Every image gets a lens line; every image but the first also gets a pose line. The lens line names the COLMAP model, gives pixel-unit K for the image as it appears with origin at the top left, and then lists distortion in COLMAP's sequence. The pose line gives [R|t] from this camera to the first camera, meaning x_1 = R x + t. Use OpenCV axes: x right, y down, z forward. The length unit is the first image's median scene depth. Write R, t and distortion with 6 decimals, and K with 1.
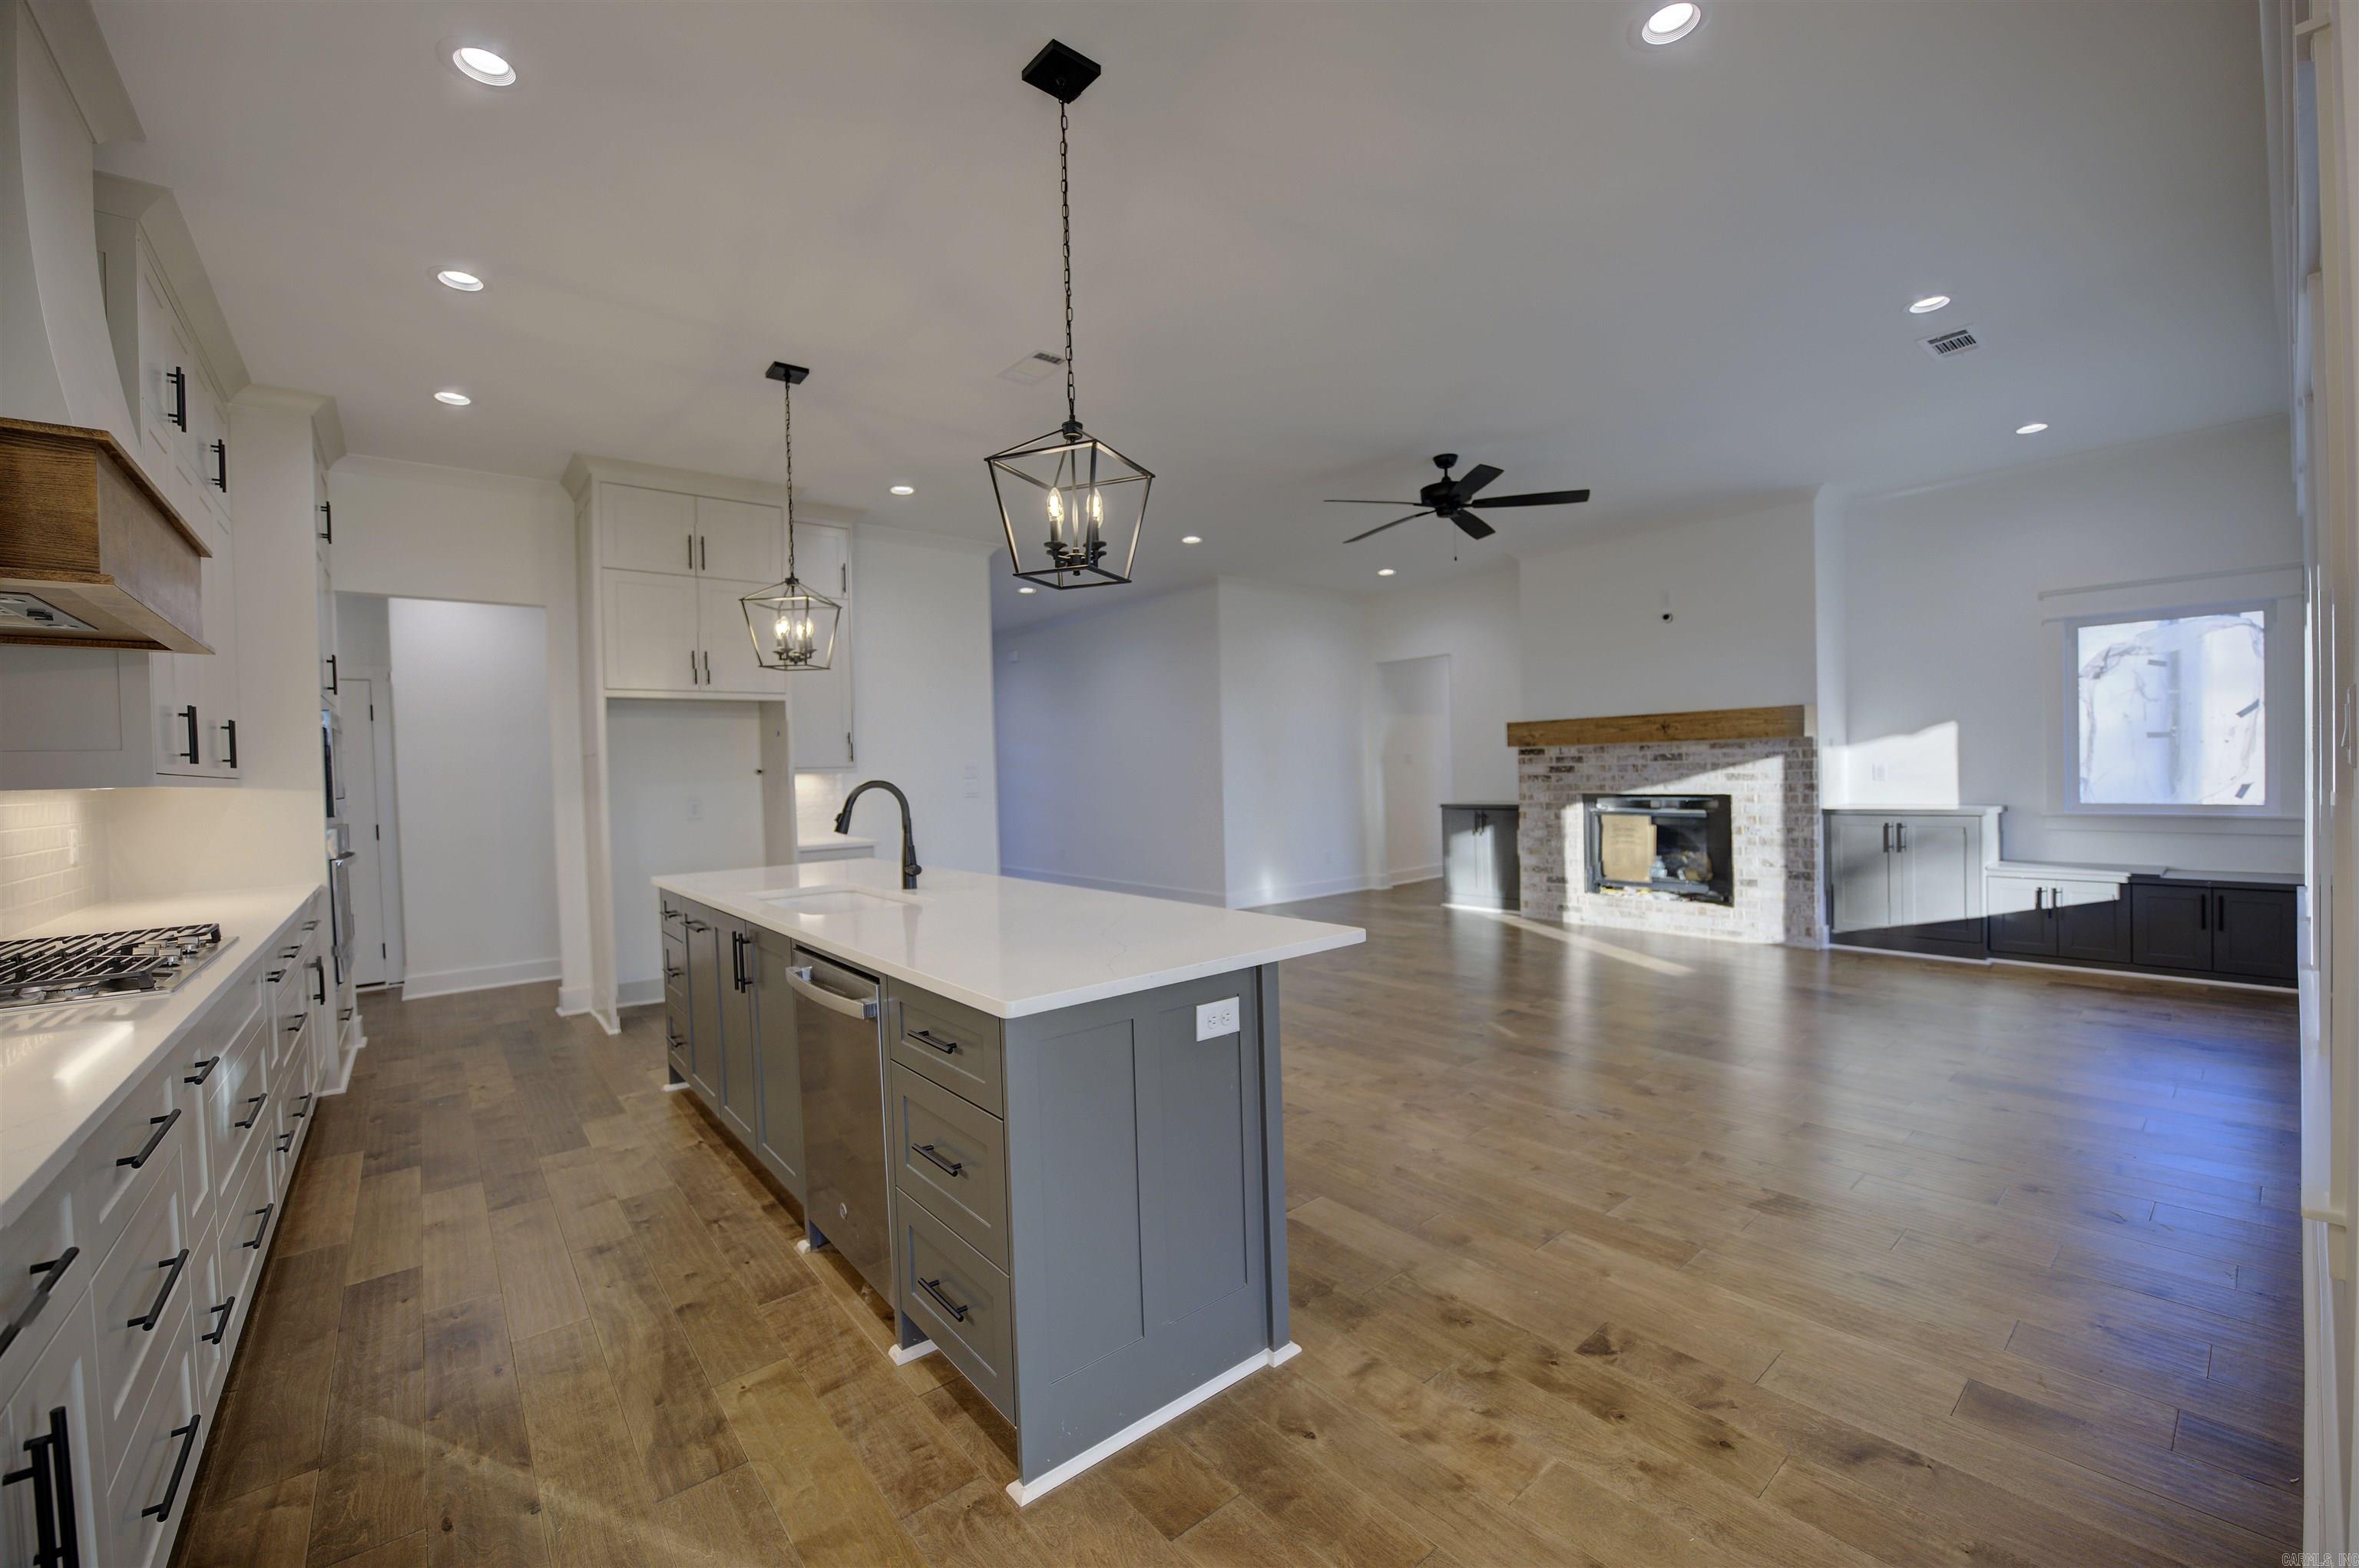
lens RADIAL K [[947.9, 0, 1179.3], [0, 947.9, 785.8], [0, 0, 1]] dist [-0.025702, 0.002706]
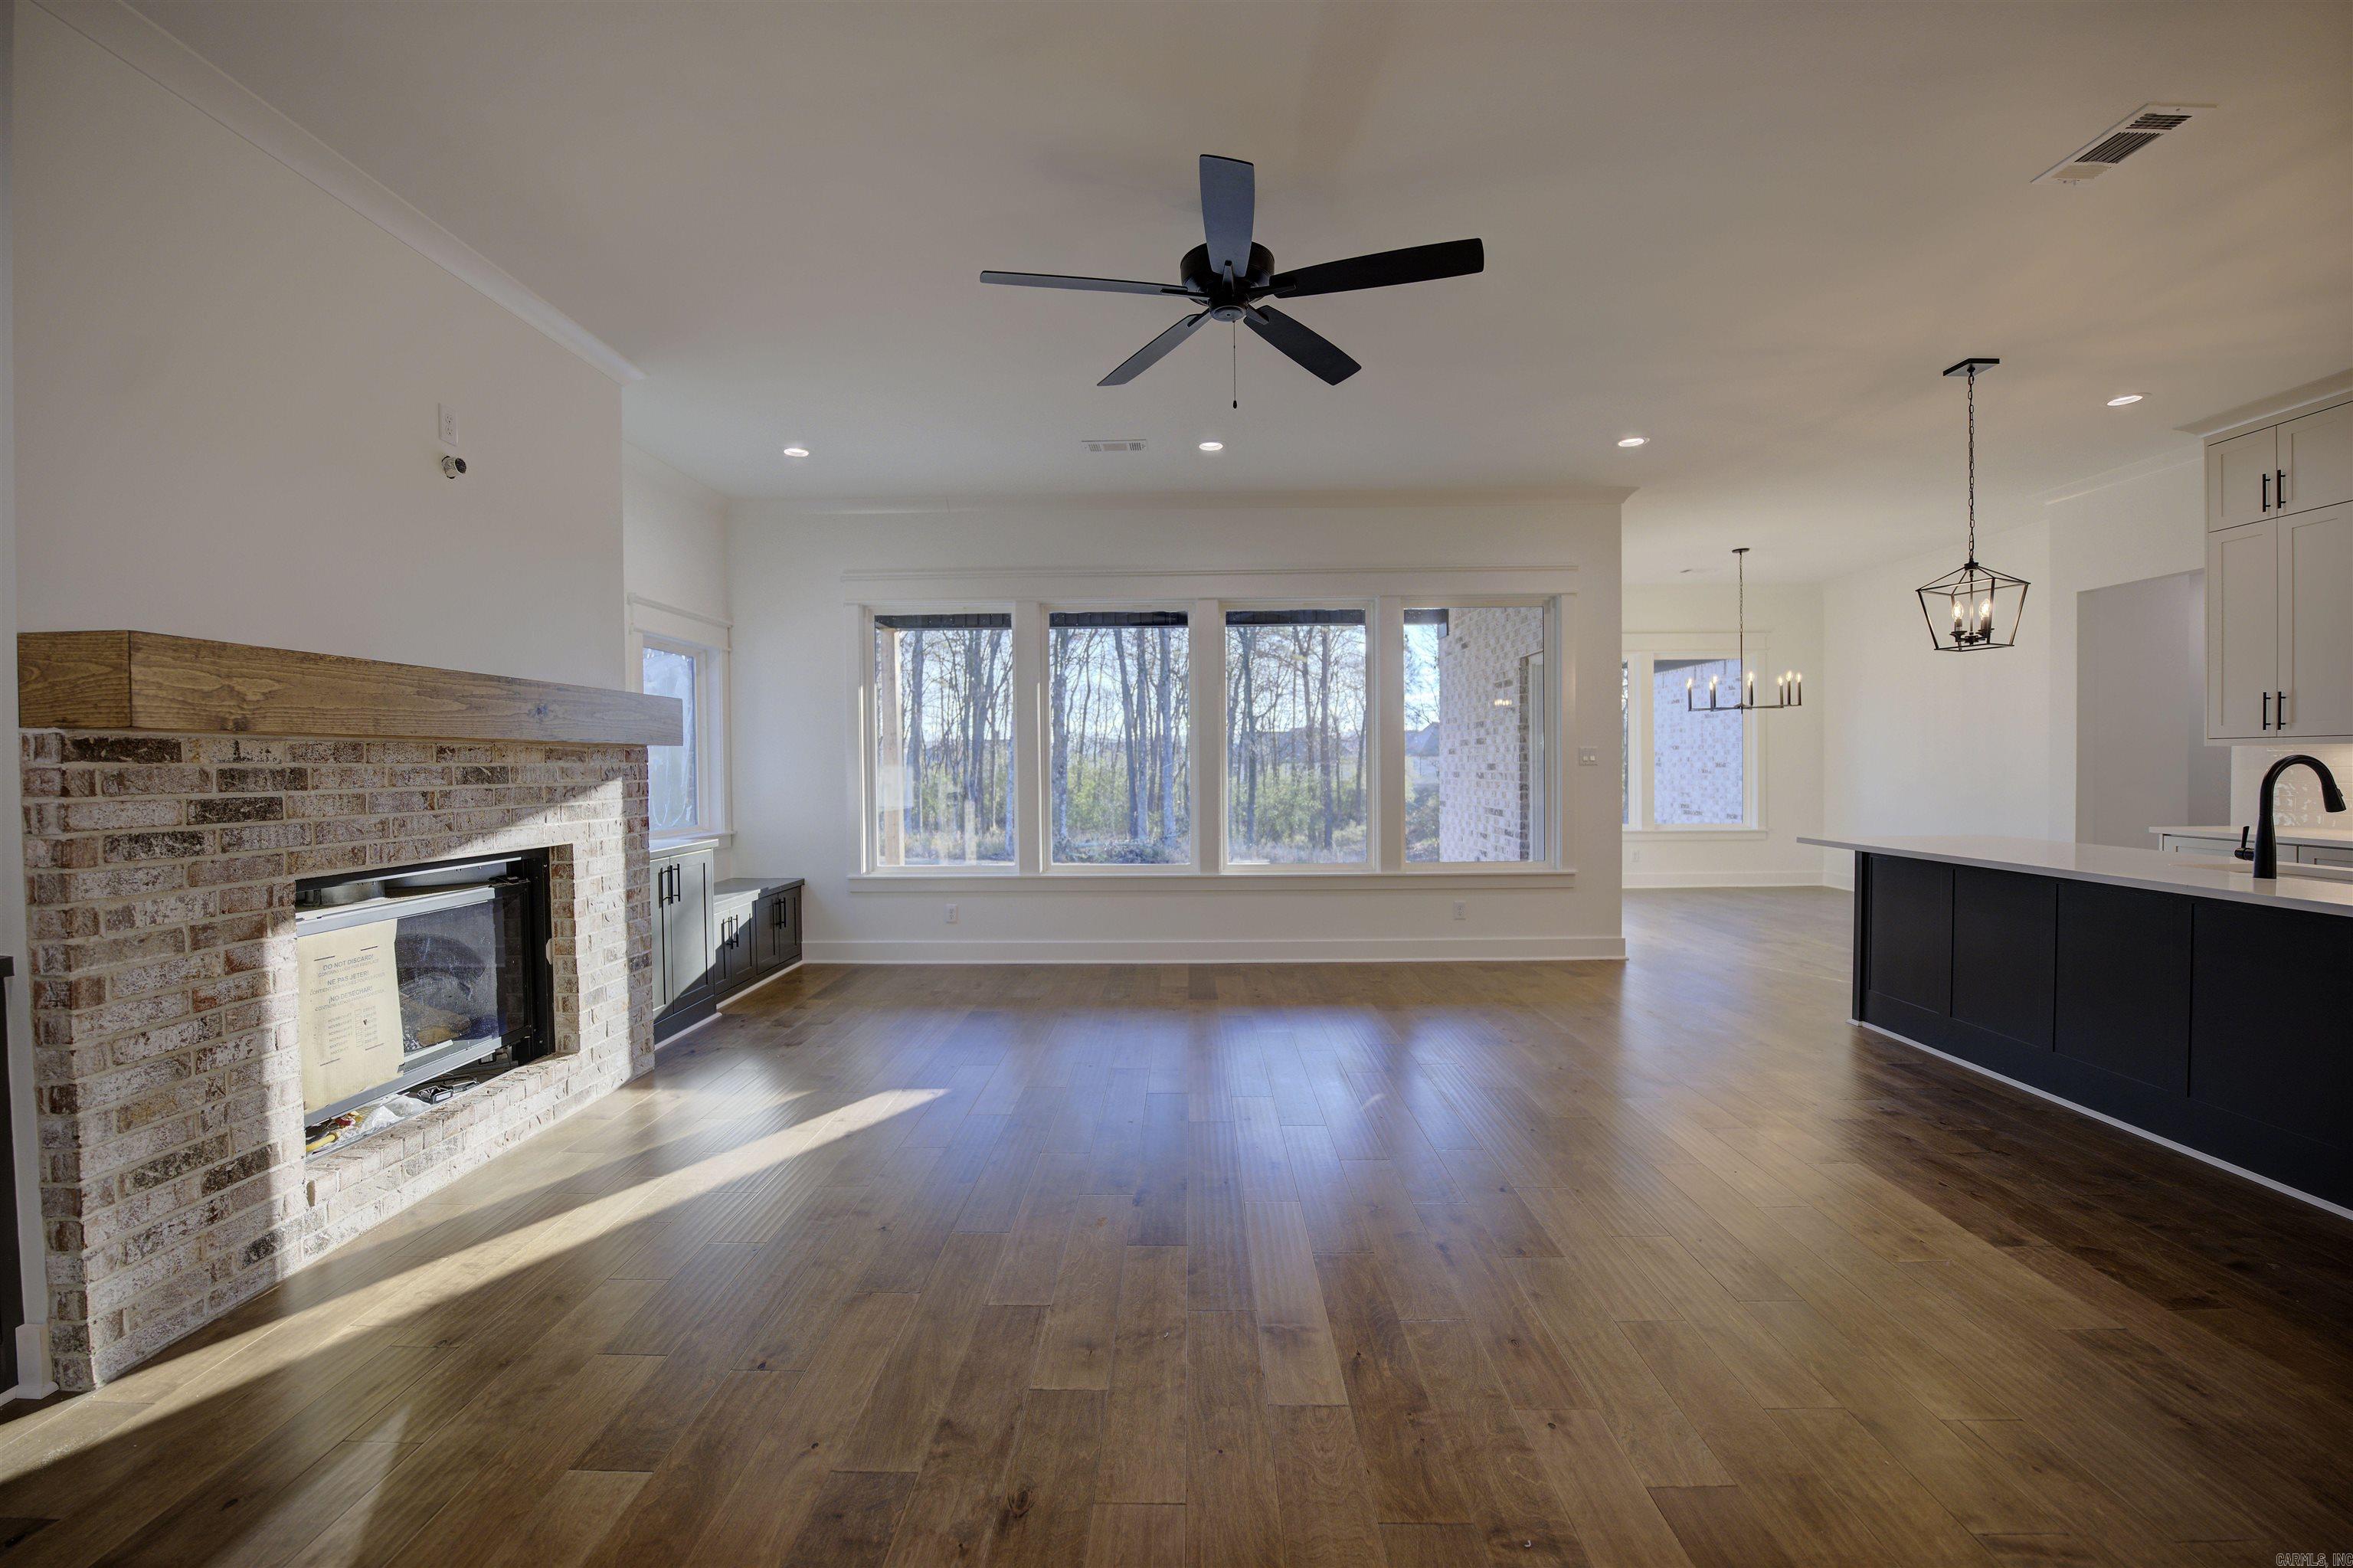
lens RADIAL K [[944.9, 0, 1171.0], [0, 944.9, 782.9], [0, 0, 1]] dist [-0.020456, 0.001176]
pose [[-0.761323, 0.022571, 0.647980, -0.038578], [0.044061, 0.998885, 0.016973, -0.025167], [-0.646874, 0.041473, -0.761468, 1.433390]]
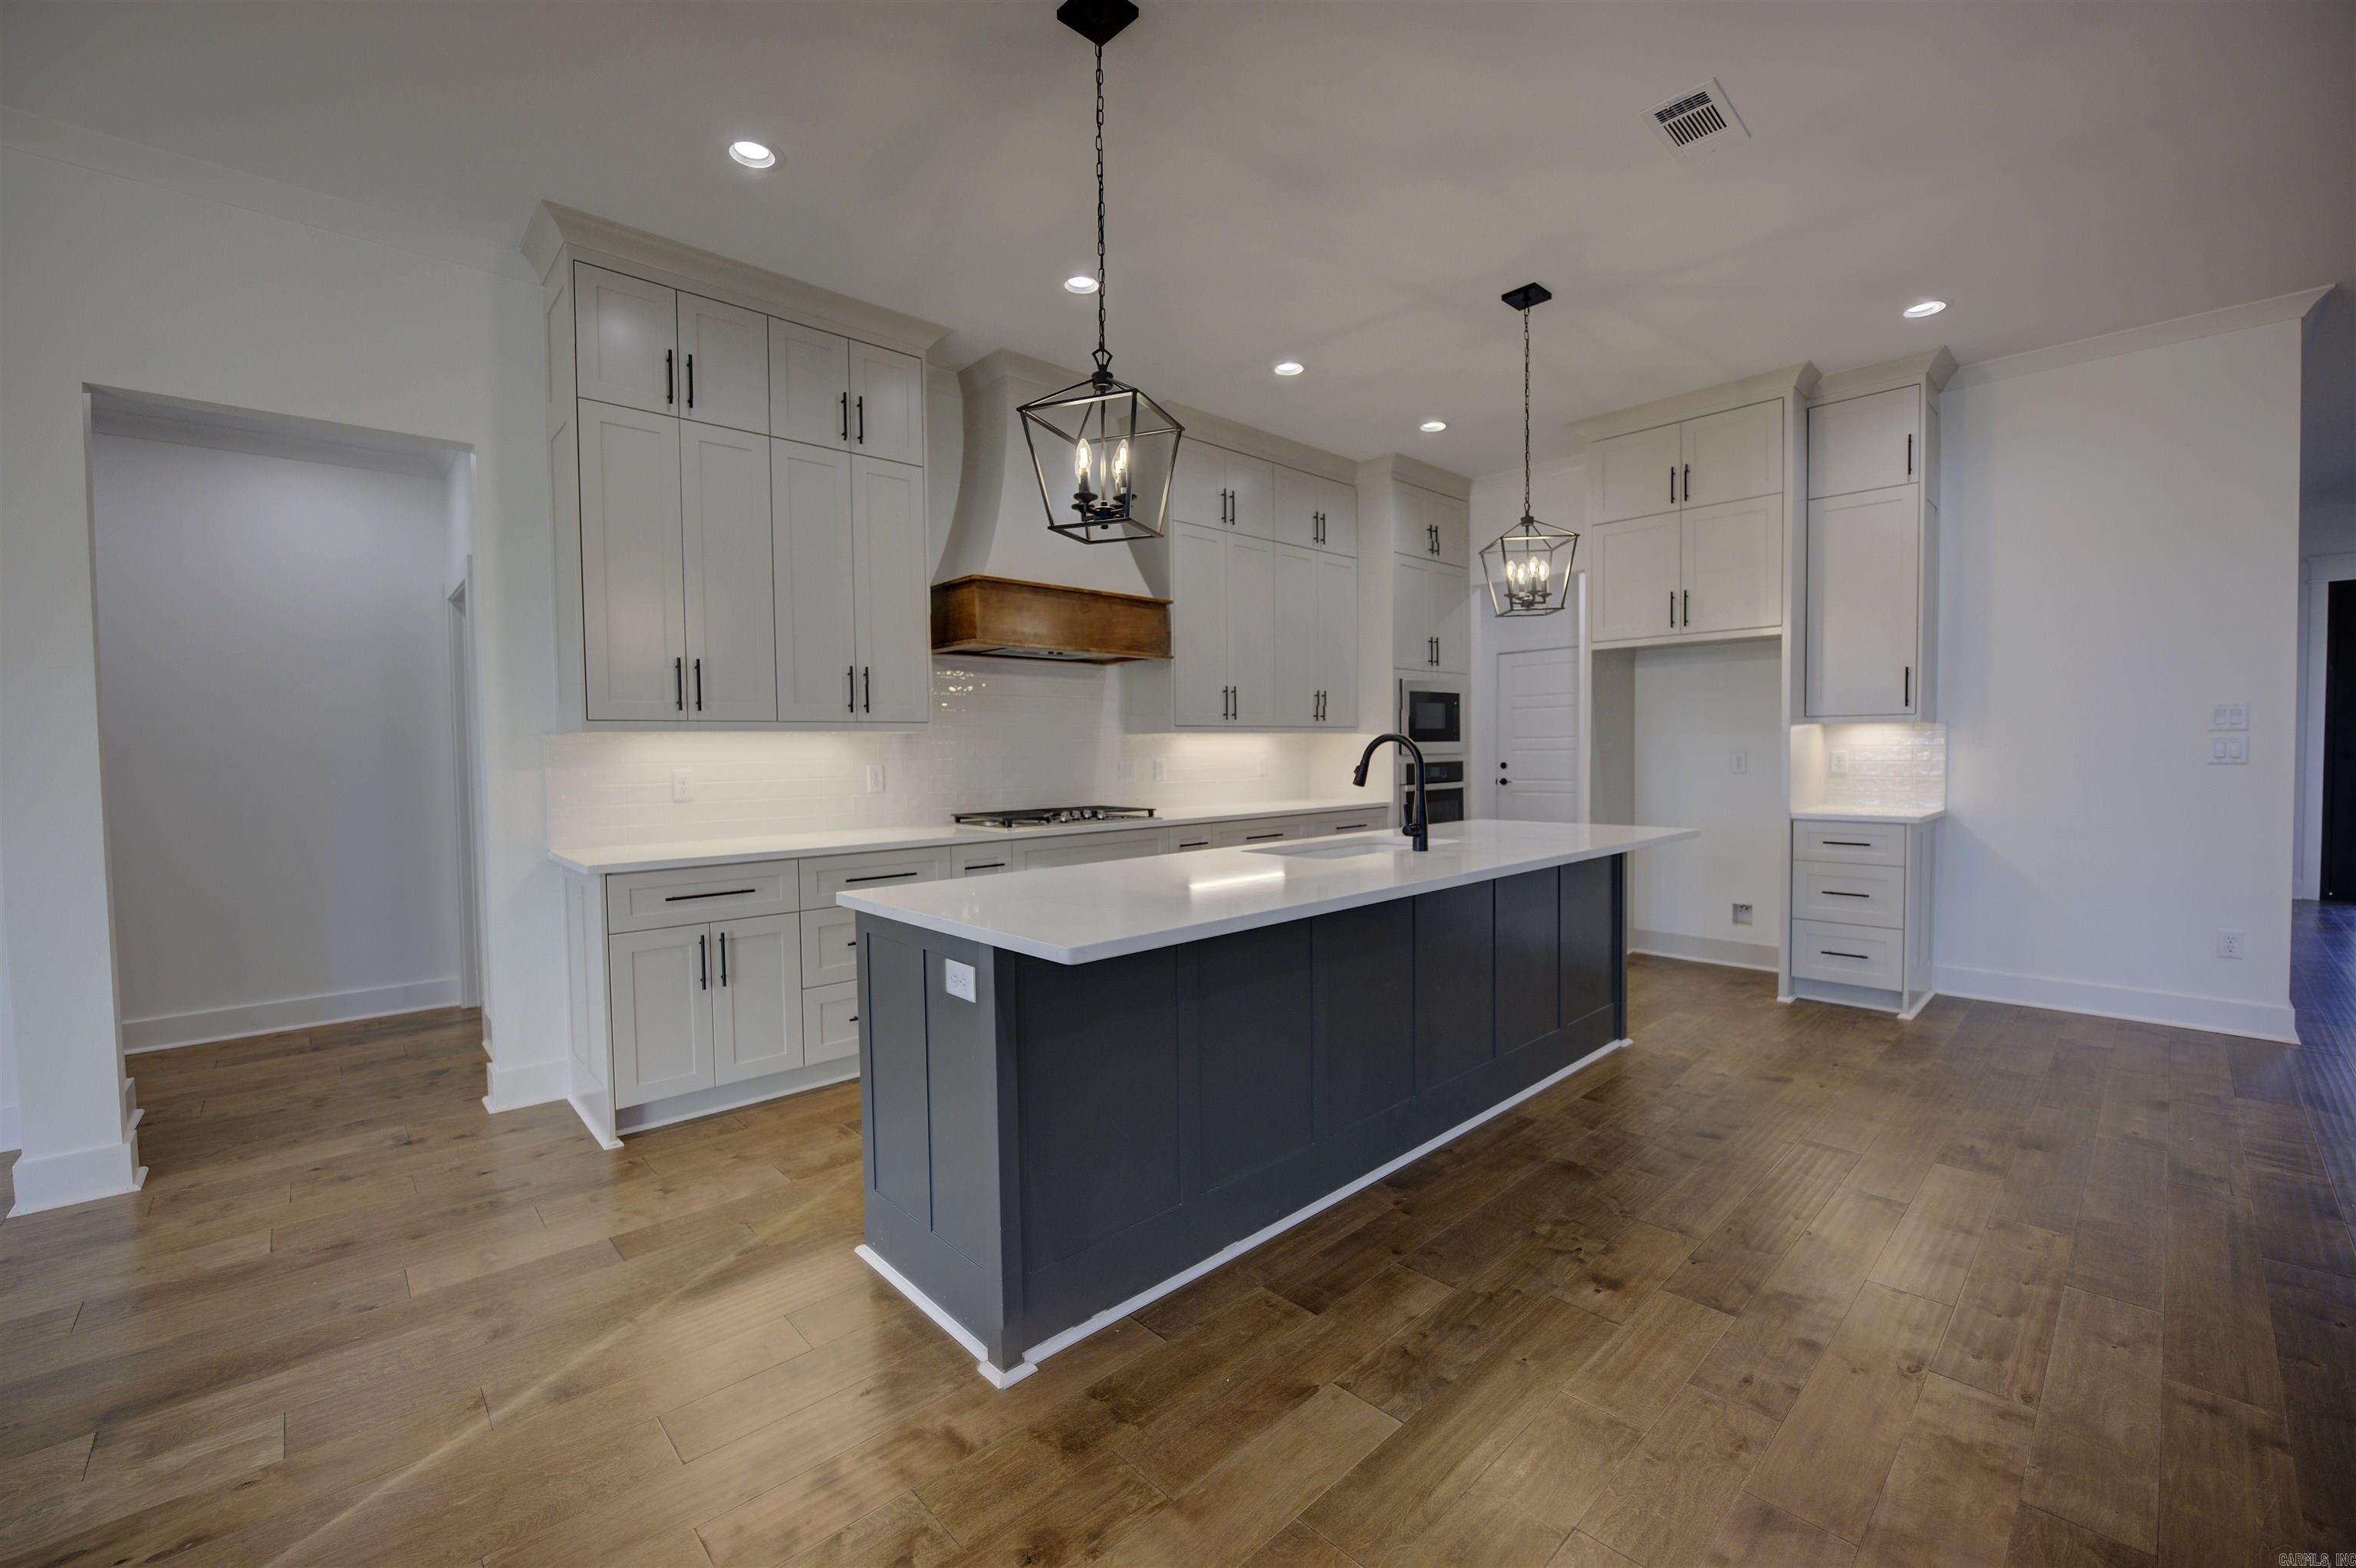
lens RADIAL K [[946.0, 0, 1179.7], [0, 946.0, 785.5], [0, 0, 1]] dist [-0.020456, 0.001176]
pose [[0.065338, 0.066753, -0.995628, 0.383529], [-0.007786, 0.997764, 0.066385, -0.009461], [0.997833, 0.003415, 0.065712, 0.433992]]
